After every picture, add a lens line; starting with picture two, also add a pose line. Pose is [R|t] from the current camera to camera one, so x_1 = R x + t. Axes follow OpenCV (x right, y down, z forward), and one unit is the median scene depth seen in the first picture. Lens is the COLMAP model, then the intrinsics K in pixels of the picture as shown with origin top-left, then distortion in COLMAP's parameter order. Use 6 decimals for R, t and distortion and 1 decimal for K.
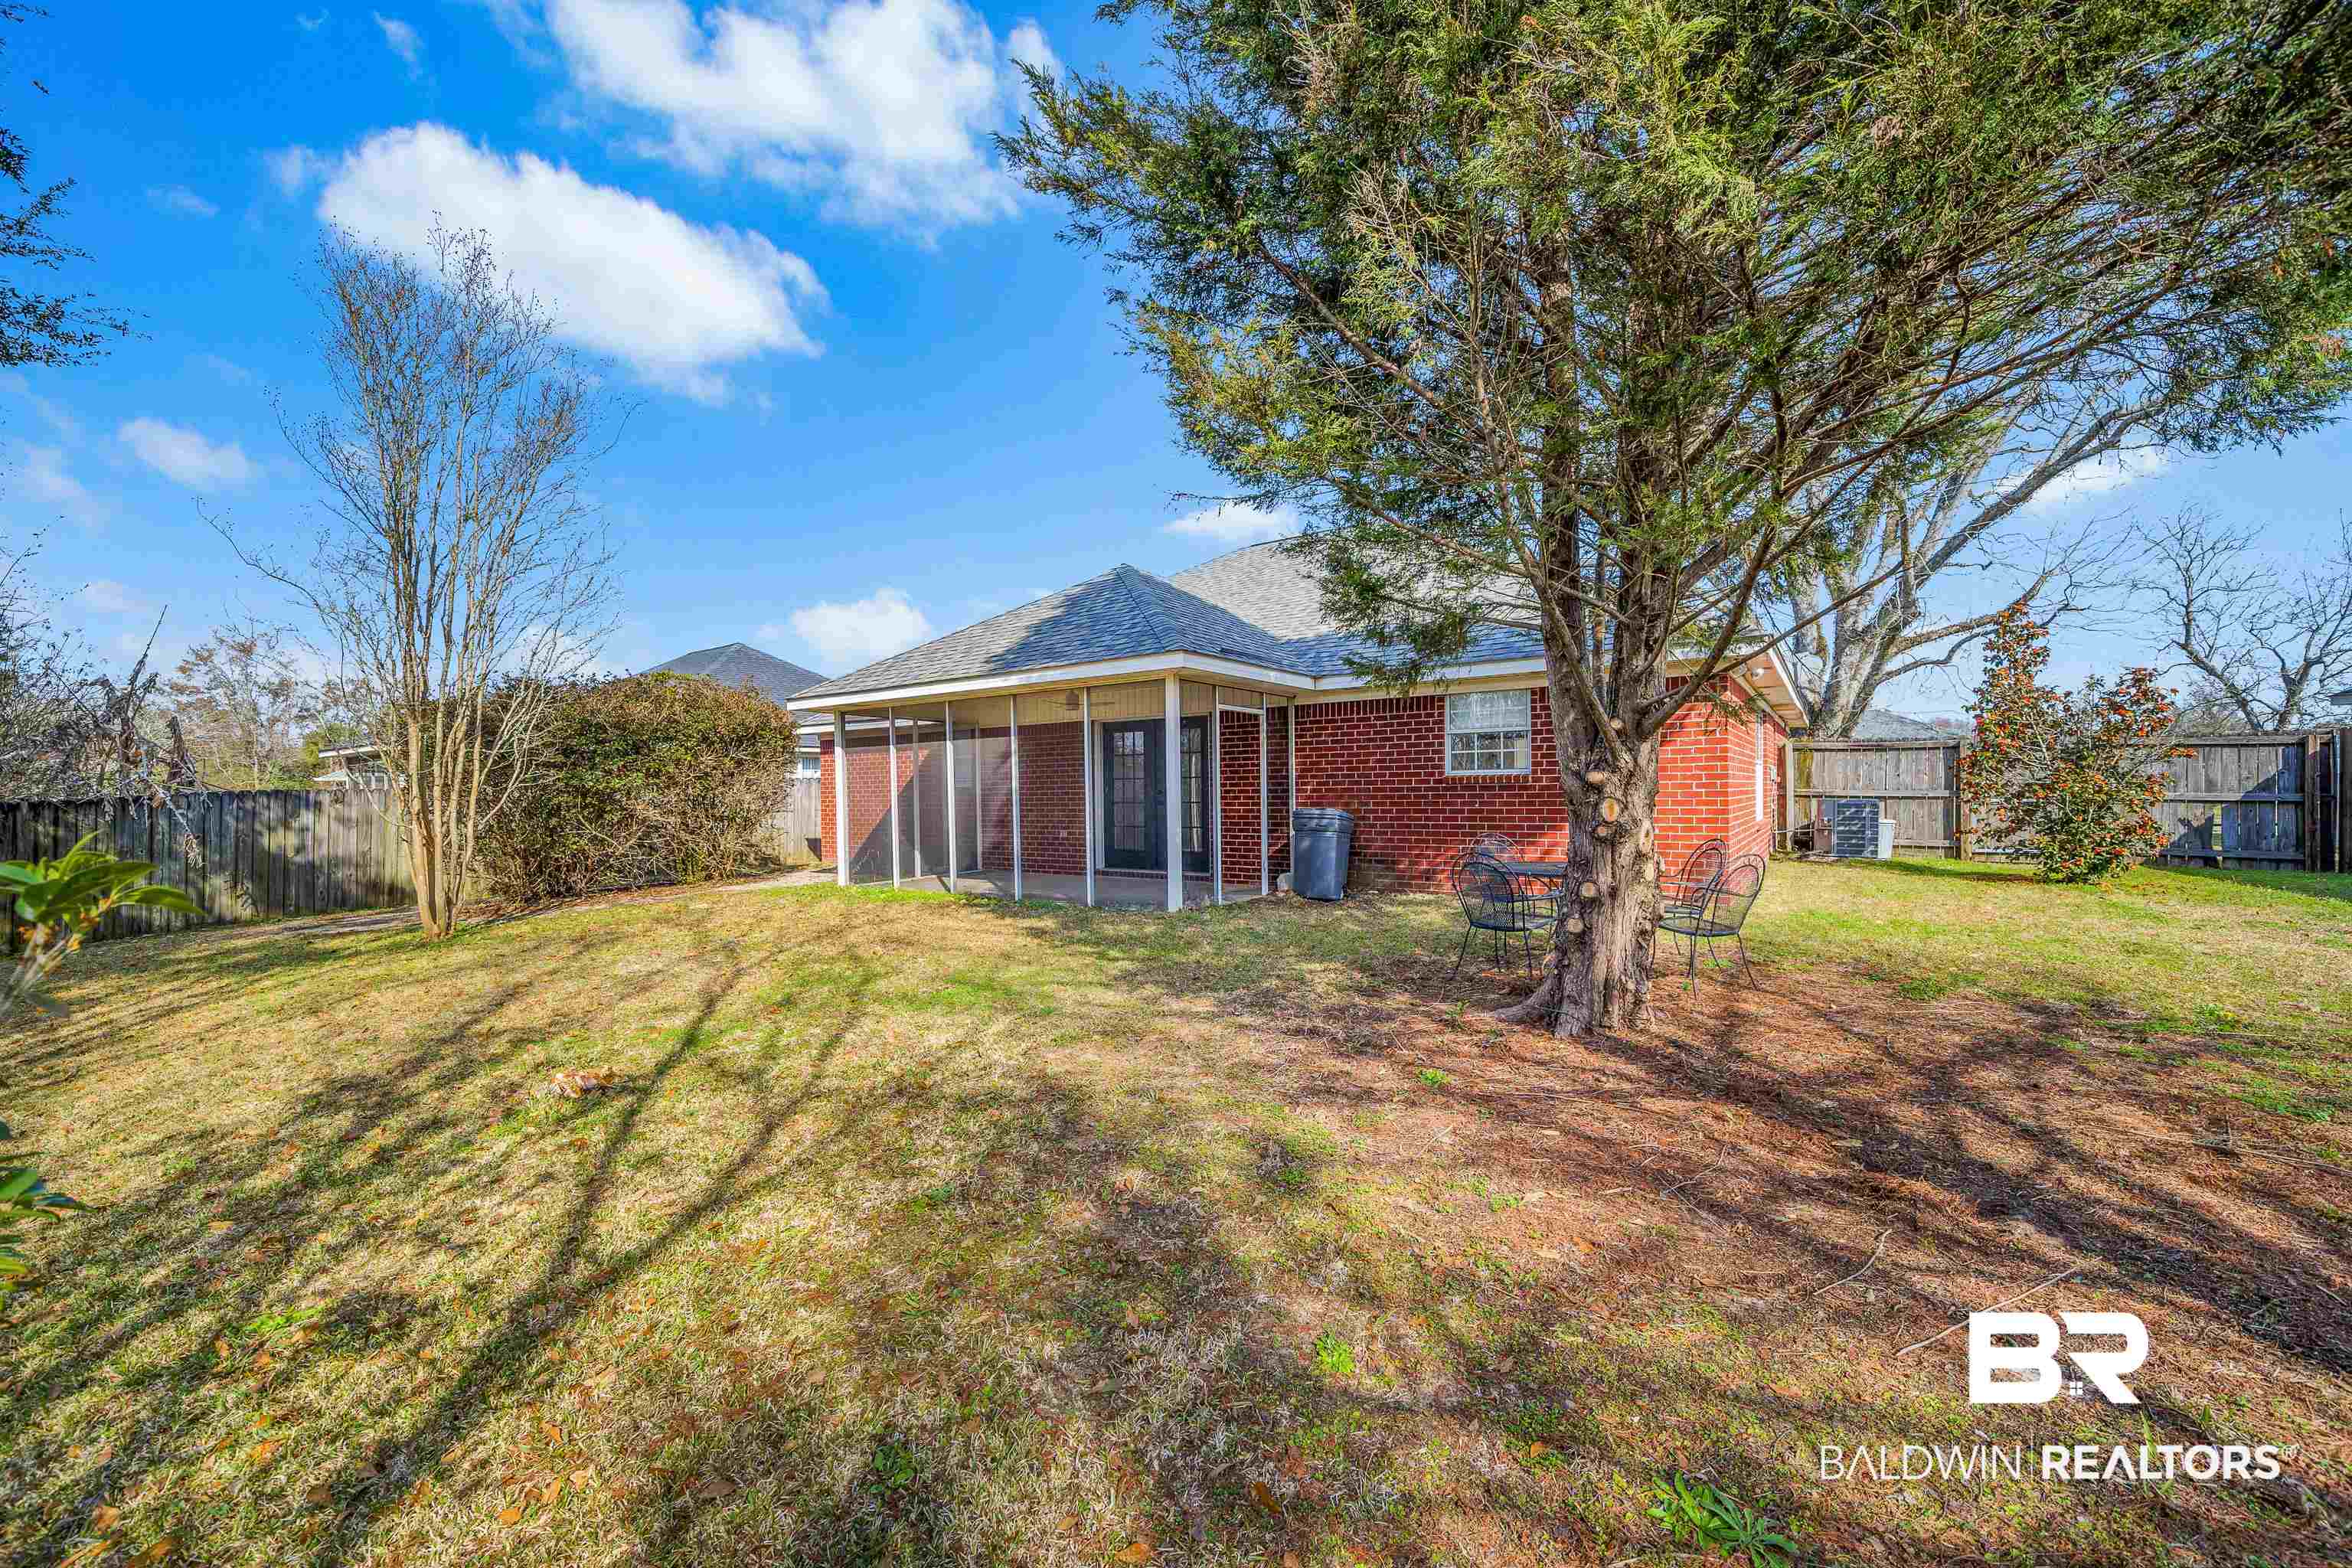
lens RADIAL K [[936.5, 0, 1187.8], [0, 936.5, 793.1], [0, 0, 1]] dist [-0.002026, 0.001676]
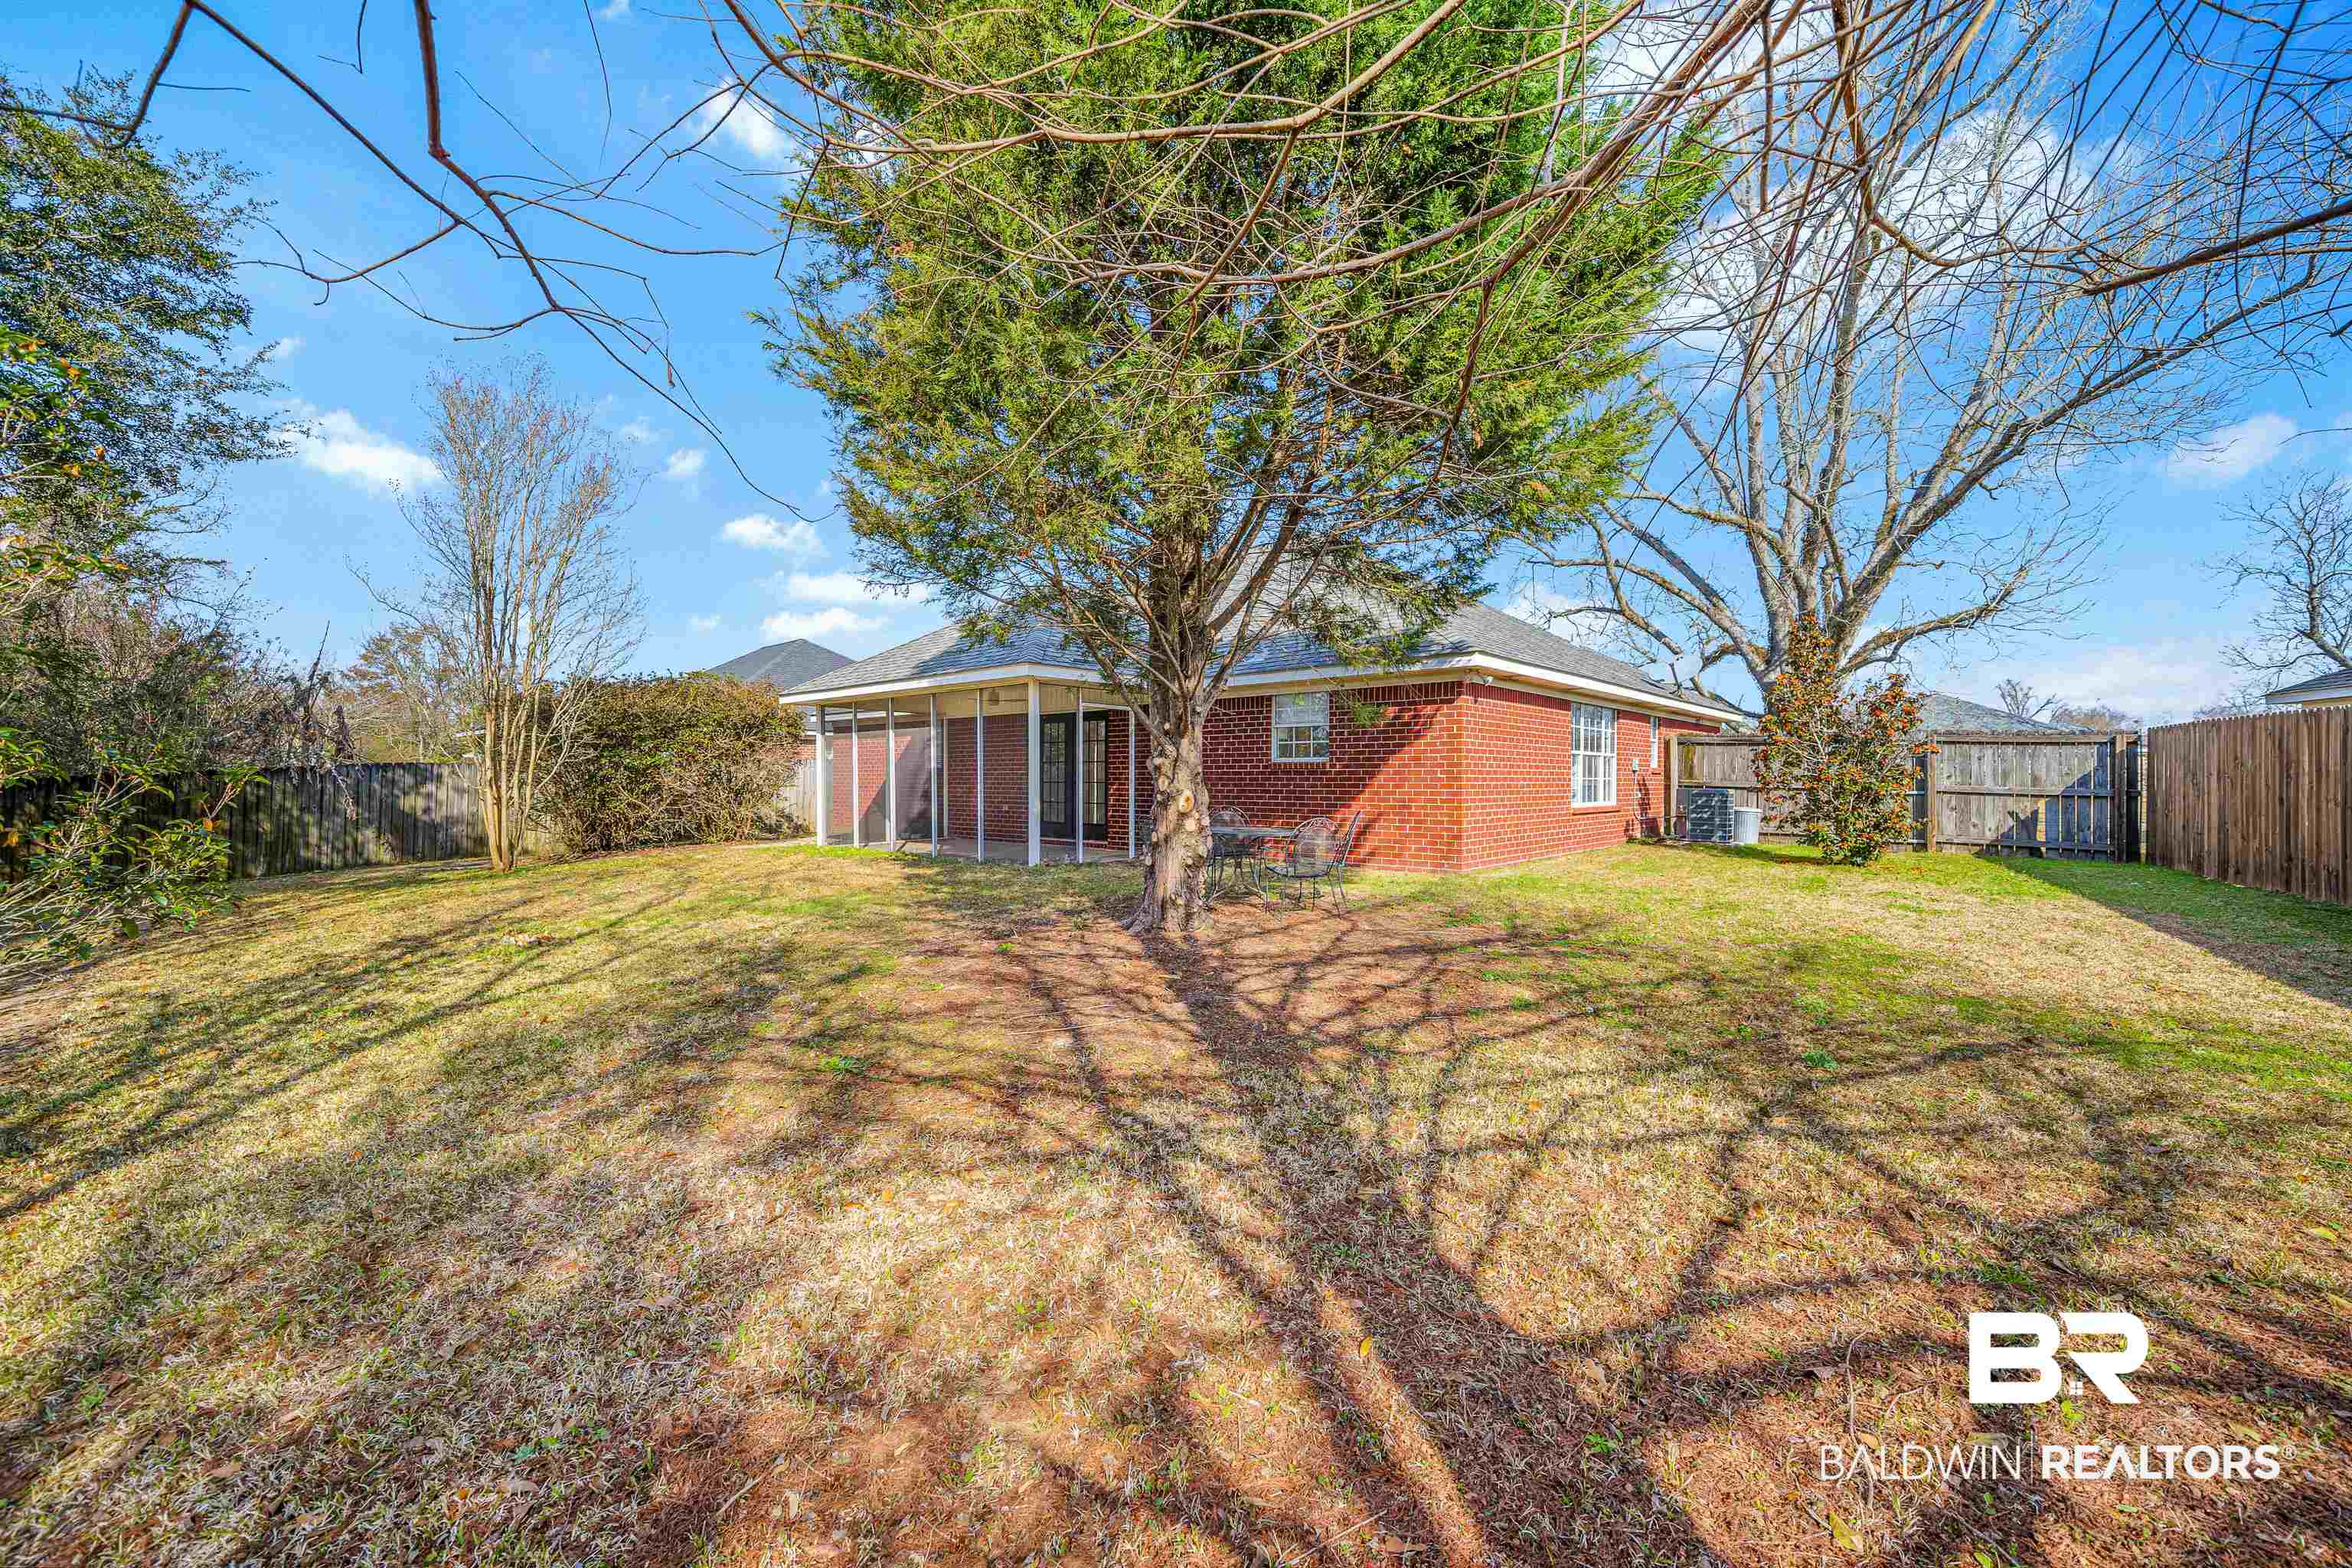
lens RADIAL K [[936.5, 0, 1165.1], [0, 936.5, 771.4], [0, 0, 1]] dist [-0.002026, 0.001676]
pose [[0.993549, 0.013328, -0.112616, 0.228842], [-0.014309, 0.999866, -0.007910, 0.003958], [0.112495, 0.009471, 0.993607, -0.182334]]
